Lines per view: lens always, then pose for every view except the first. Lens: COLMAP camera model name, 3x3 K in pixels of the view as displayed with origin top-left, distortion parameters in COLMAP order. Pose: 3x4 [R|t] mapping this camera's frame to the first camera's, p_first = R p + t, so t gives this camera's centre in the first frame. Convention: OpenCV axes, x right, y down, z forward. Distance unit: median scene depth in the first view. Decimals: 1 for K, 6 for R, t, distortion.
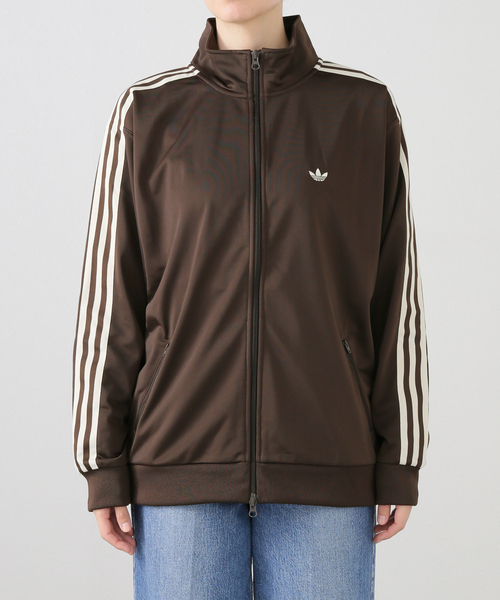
lens RADIAL K [[1232.7, 0, 250.0], [0, 1232.7, 300.0], [0, 0, 1]] dist [-0.059731, -0.260852]
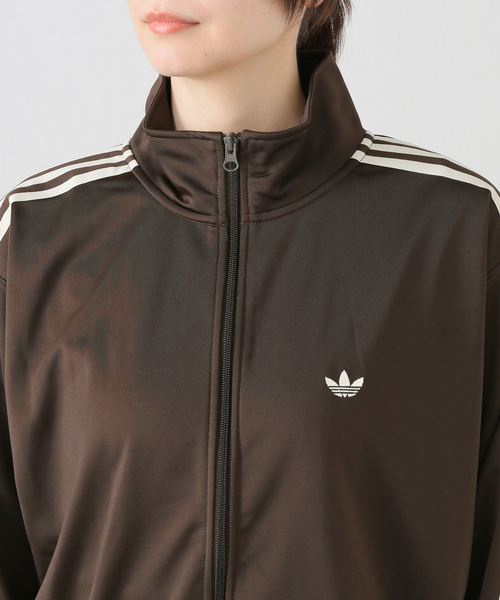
lens RADIAL K [[1223.2, 0, 250.0], [0, 1223.2, 300.0], [0, 0, 1]] dist [0.225773, -0.000490]
pose [[0.991761, 0.020253, -0.126489, 0.078740], [-0.011409, 0.997464, 0.070257, -0.167975], [0.127591, -0.068235, 0.989477, 0.477859]]
